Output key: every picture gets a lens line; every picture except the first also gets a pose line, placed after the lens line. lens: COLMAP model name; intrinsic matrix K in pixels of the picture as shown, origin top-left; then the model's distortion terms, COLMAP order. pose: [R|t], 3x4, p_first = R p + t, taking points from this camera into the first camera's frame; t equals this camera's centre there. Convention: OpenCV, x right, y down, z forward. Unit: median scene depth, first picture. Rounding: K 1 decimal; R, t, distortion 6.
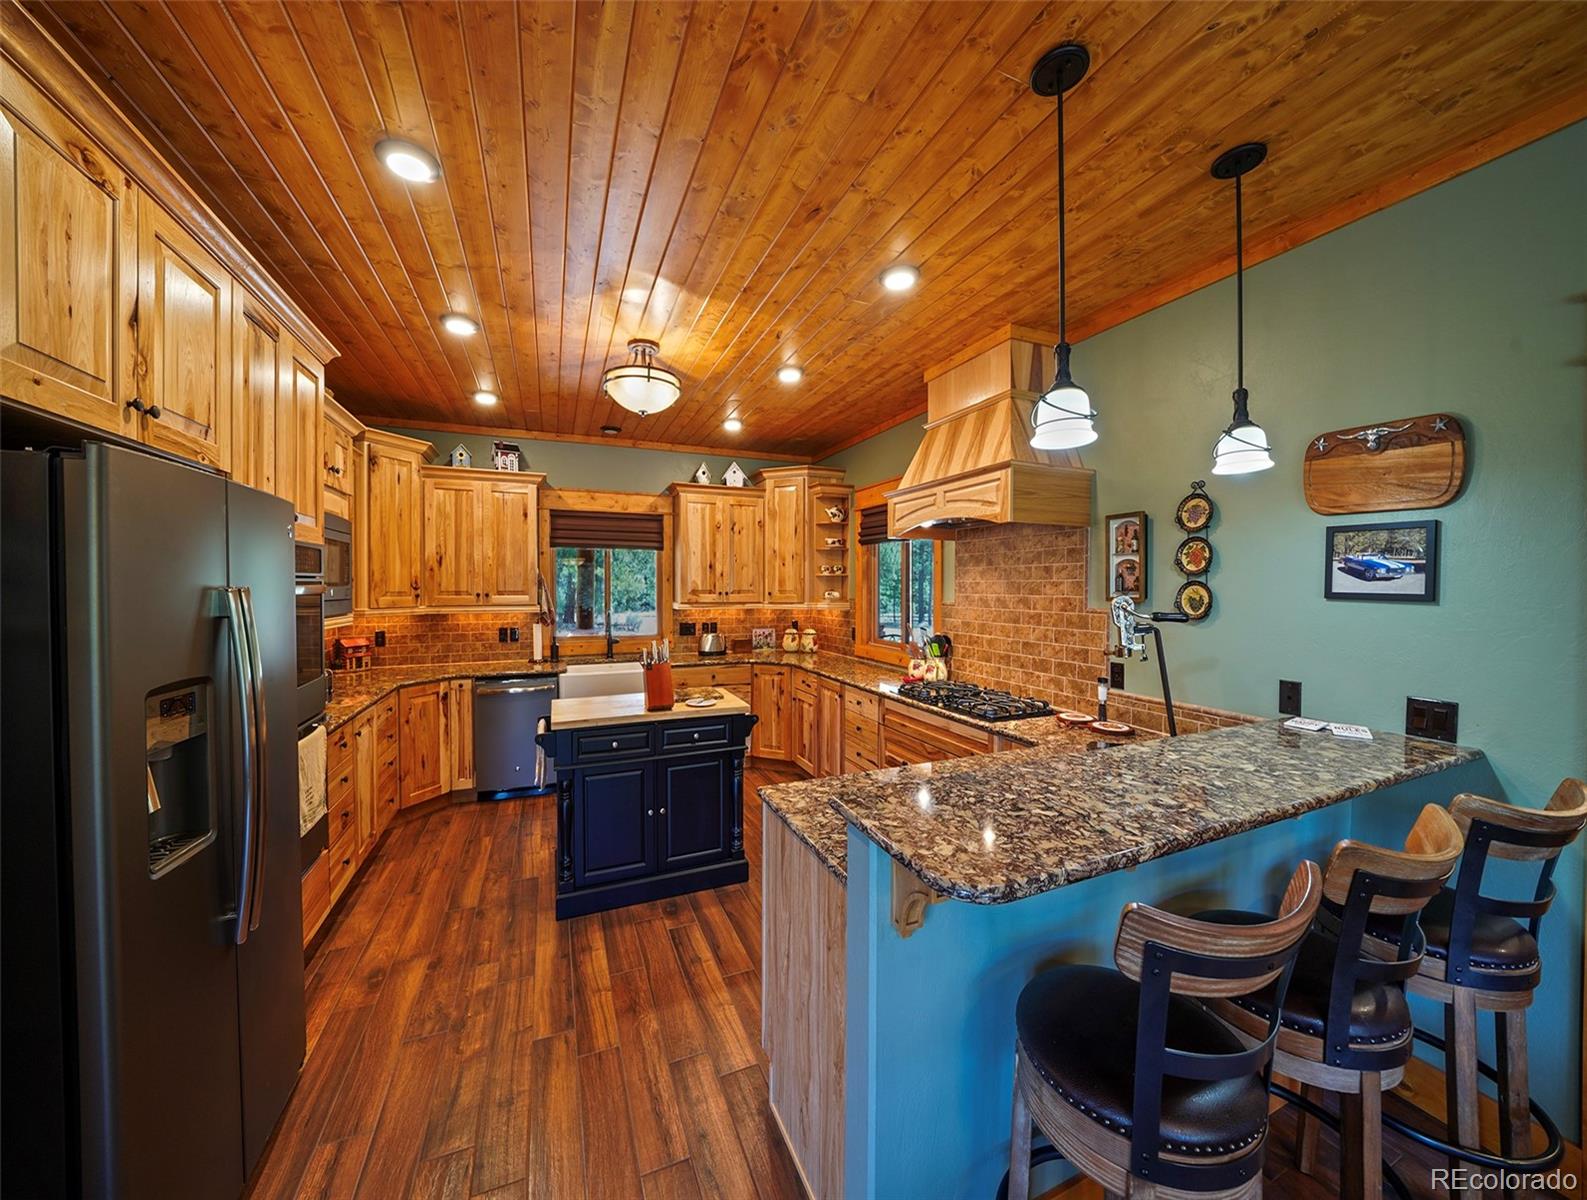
lens RADIAL K [[556.0, 0, 778.1], [0, 556.0, 596.7], [0, 0, 1]] dist [-0.019434, 0.000406]
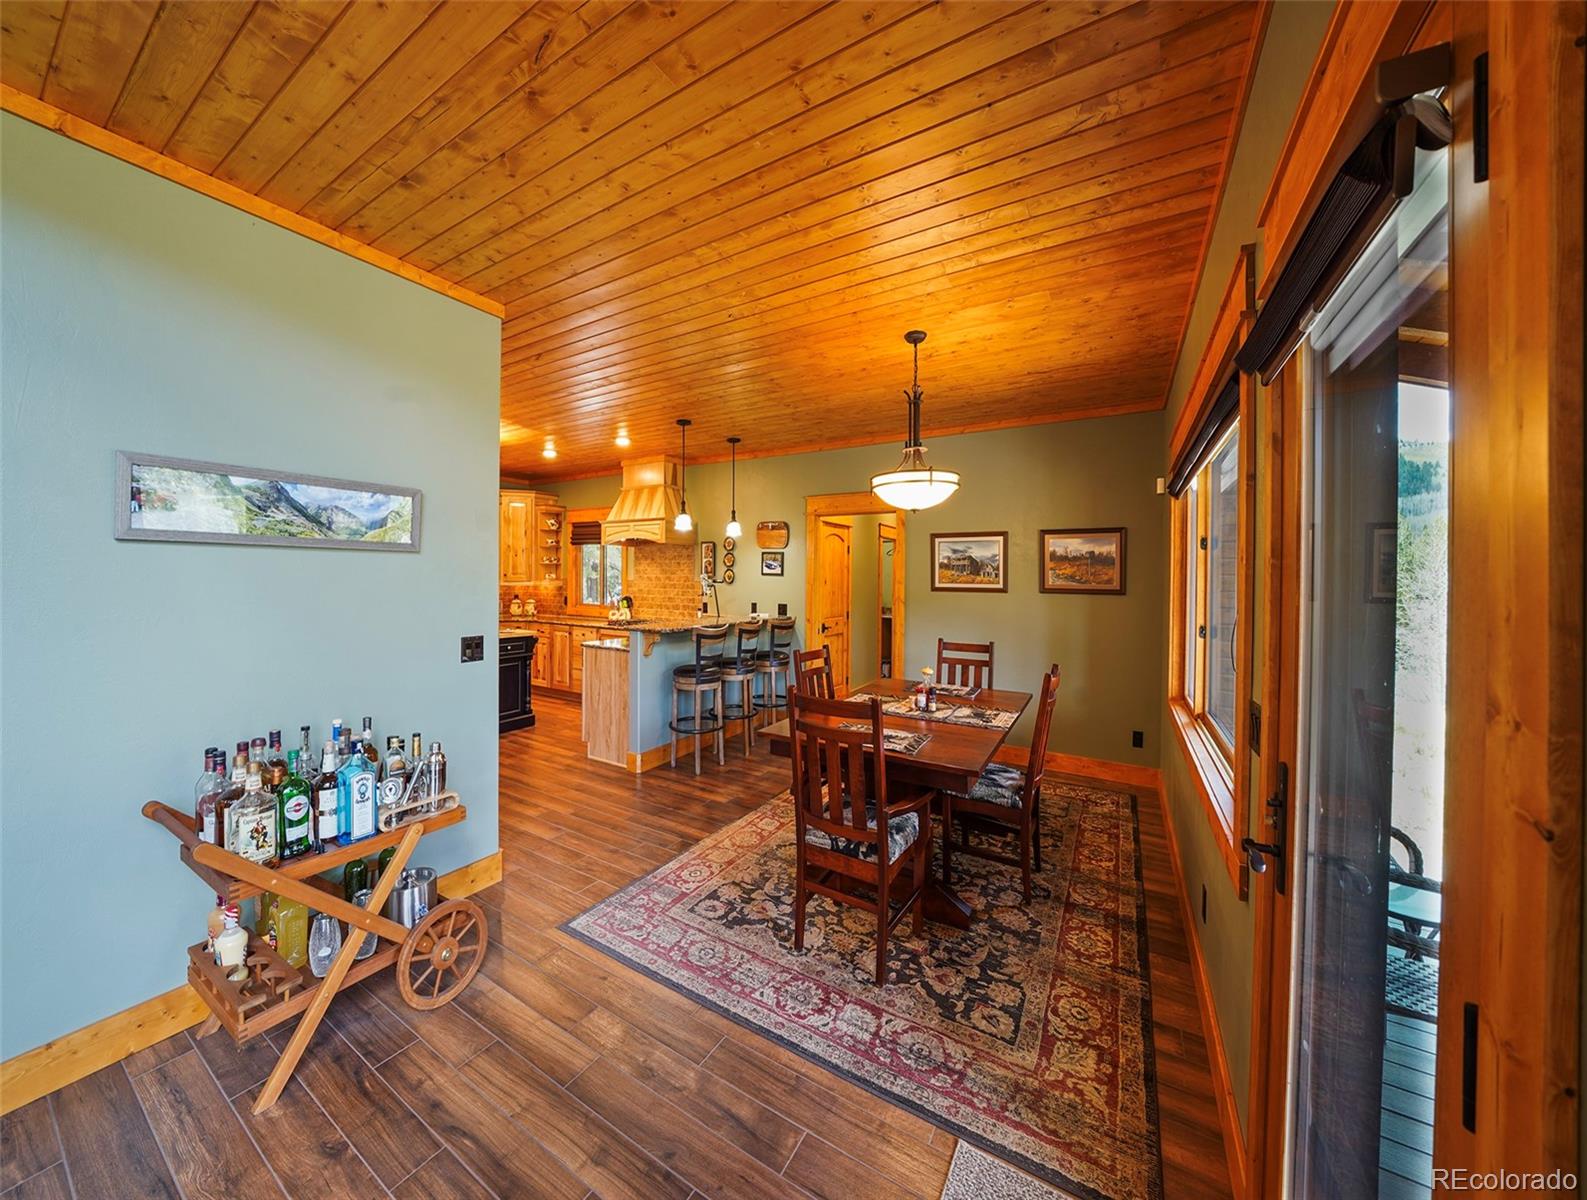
lens RADIAL K [[556.0, 0, 770.0], [0, 556.0, 586.2], [0, 0, 1]] dist [-0.019434, 0.000406]
pose [[0.813980, 0.000773, 0.580892, -0.397796], [0.000416, 0.999998, -0.001913, 0.036557], [-0.580893, 0.001799, 0.813978, -0.801552]]
